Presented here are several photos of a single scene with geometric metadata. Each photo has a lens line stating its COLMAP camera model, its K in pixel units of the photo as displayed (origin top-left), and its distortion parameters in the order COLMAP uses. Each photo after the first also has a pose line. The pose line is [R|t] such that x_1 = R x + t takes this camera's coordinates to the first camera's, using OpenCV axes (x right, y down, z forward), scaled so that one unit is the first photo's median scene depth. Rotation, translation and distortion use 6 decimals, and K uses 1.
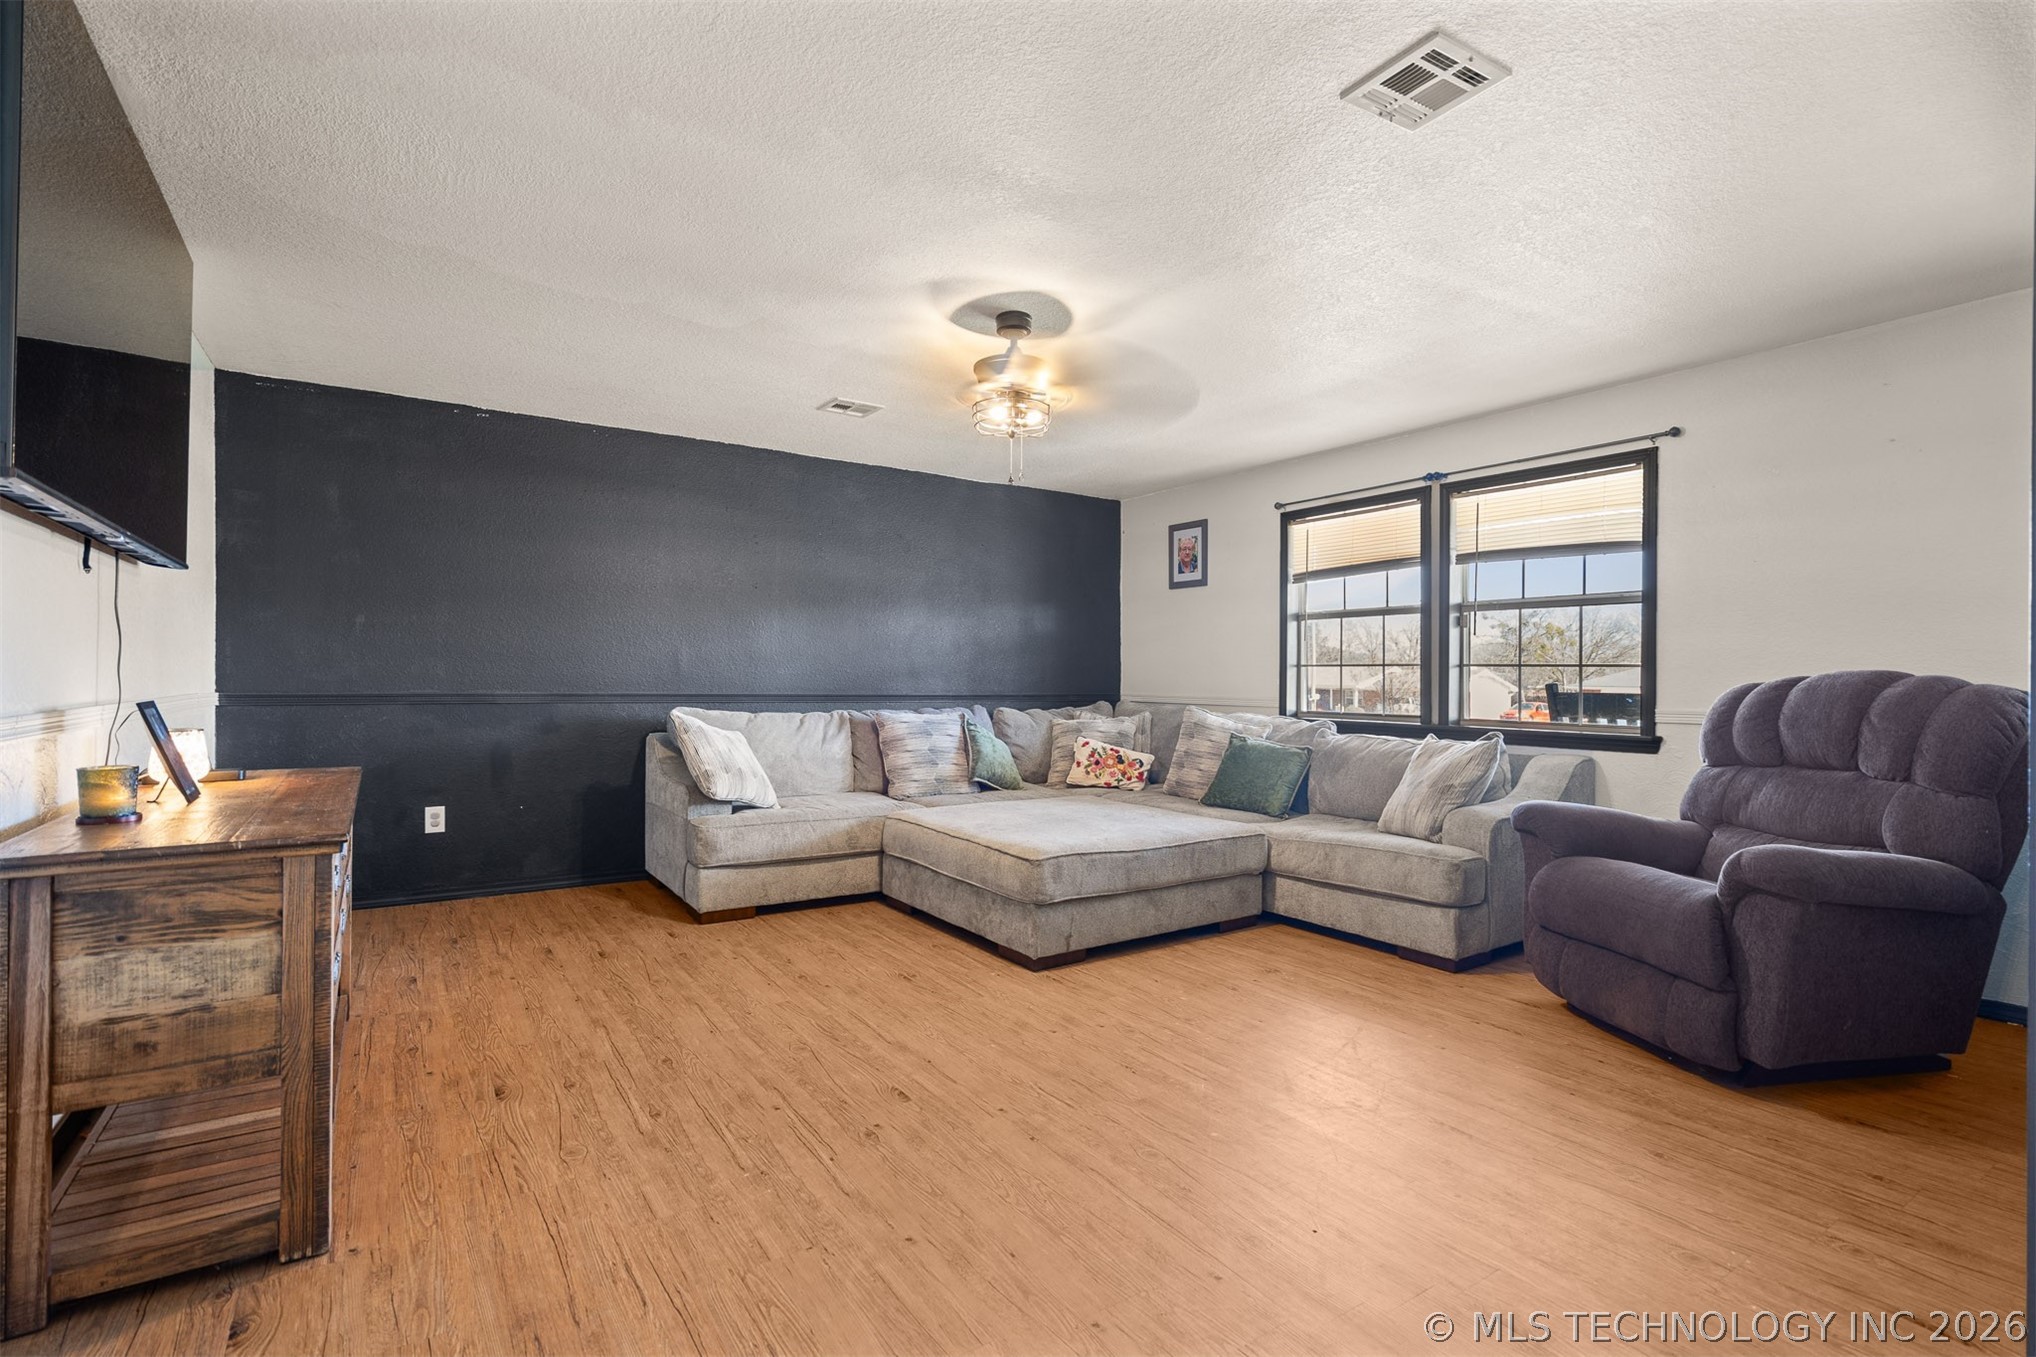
lens RADIAL K [[953.8, 0, 1008.9], [0, 953.8, 669.5], [0, 0, 1]] dist [0.001296, 0.001261]
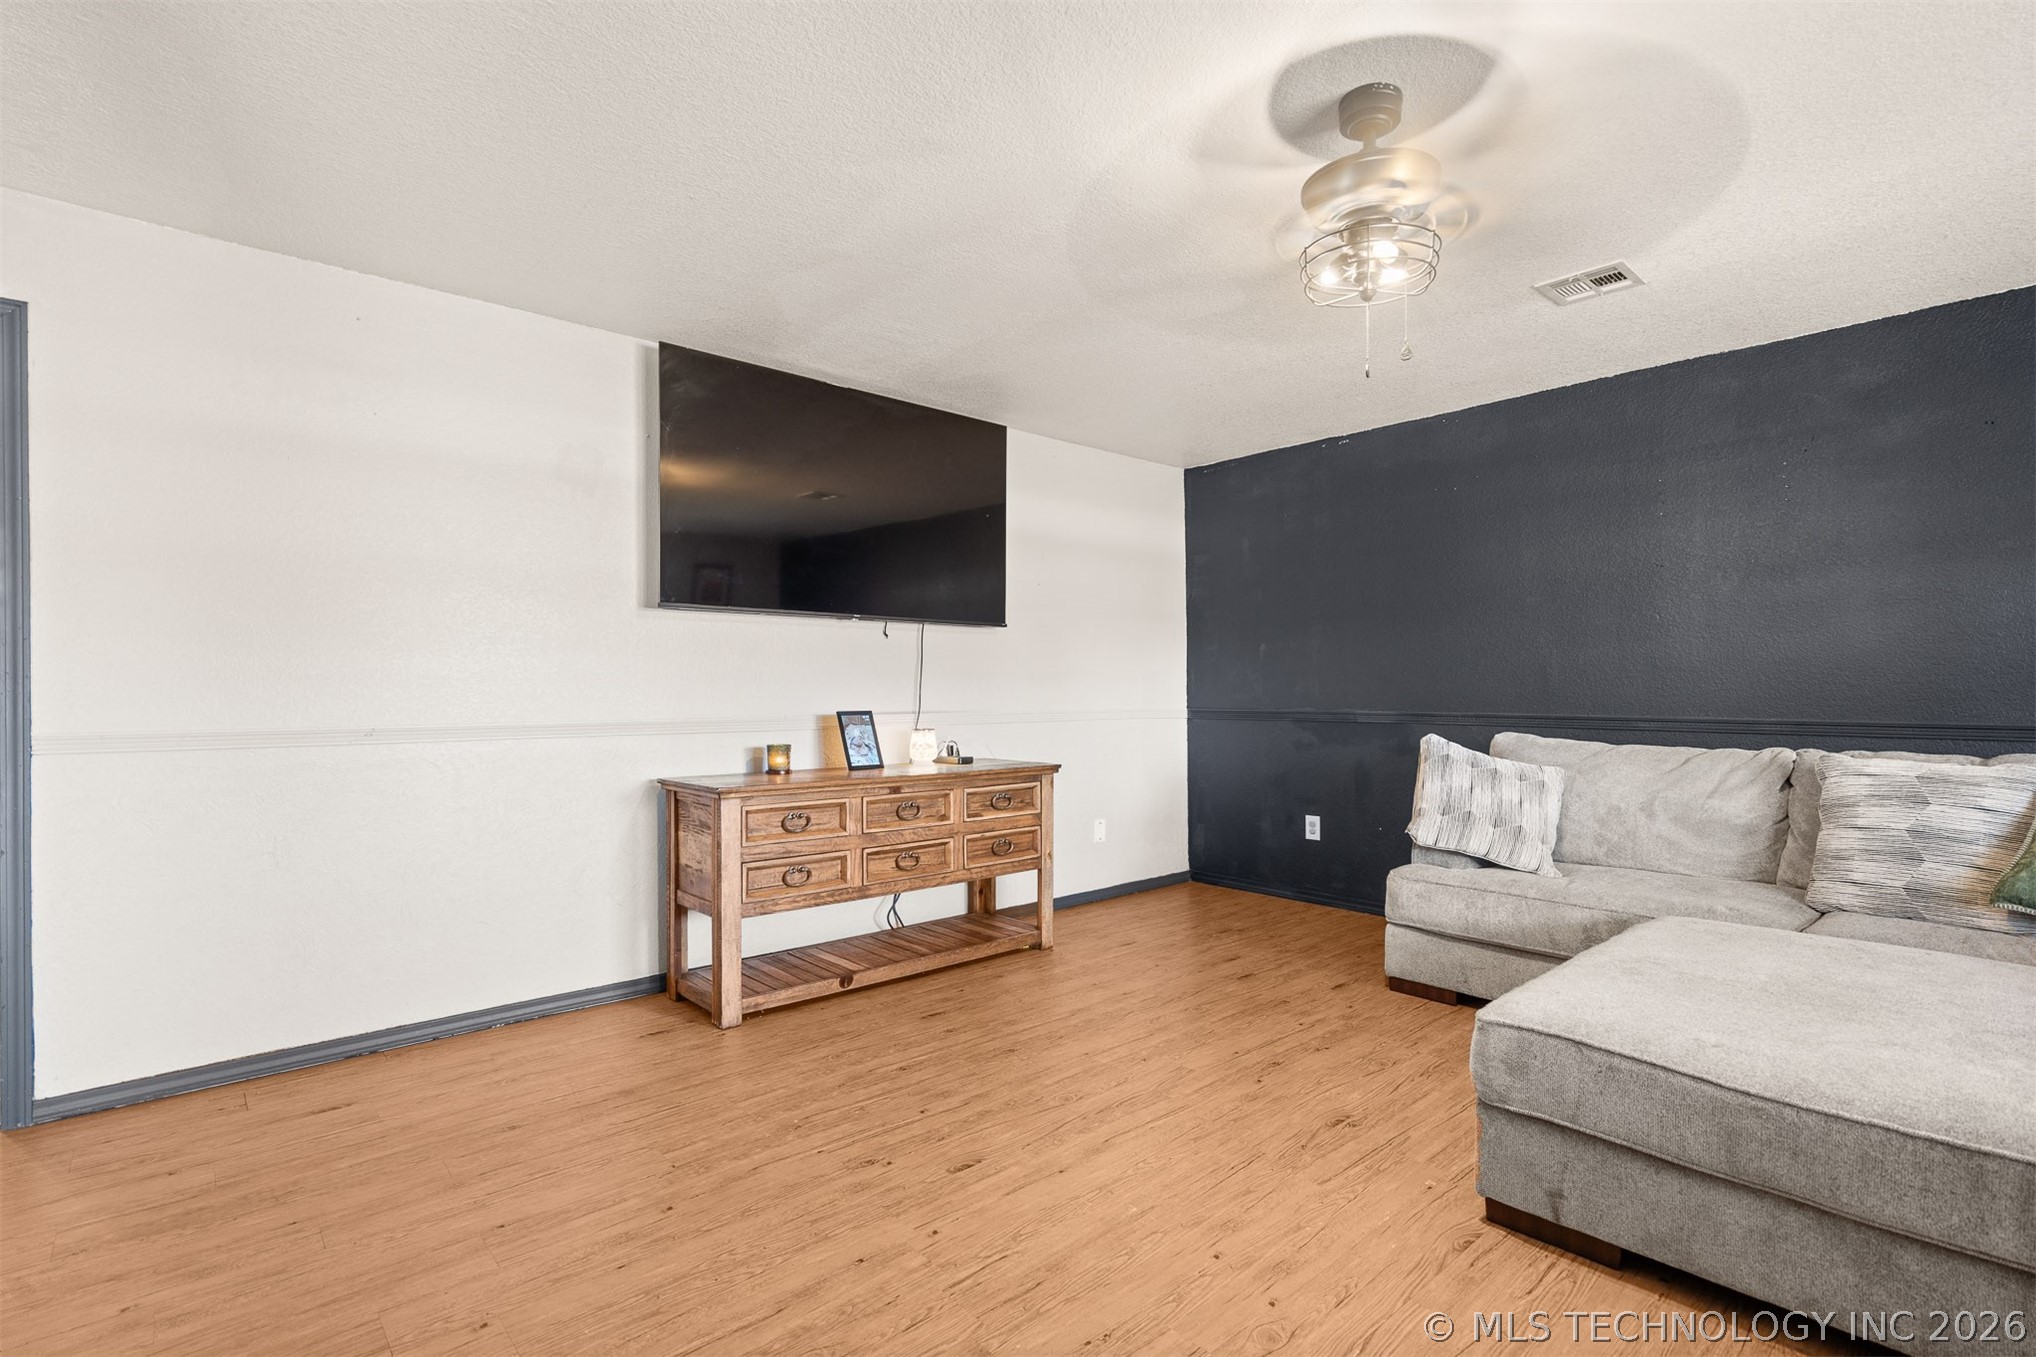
lens RADIAL K [[953.8, 0, 1009.5], [0, 953.8, 693.7], [0, 0, 1]] dist [0.001296, 0.001261]
pose [[0.139098, -0.007696, -0.990249, 0.535424], [0.010769, 0.999922, -0.006259, 0.010125], [0.990220, -0.009793, 0.139170, 0.640819]]
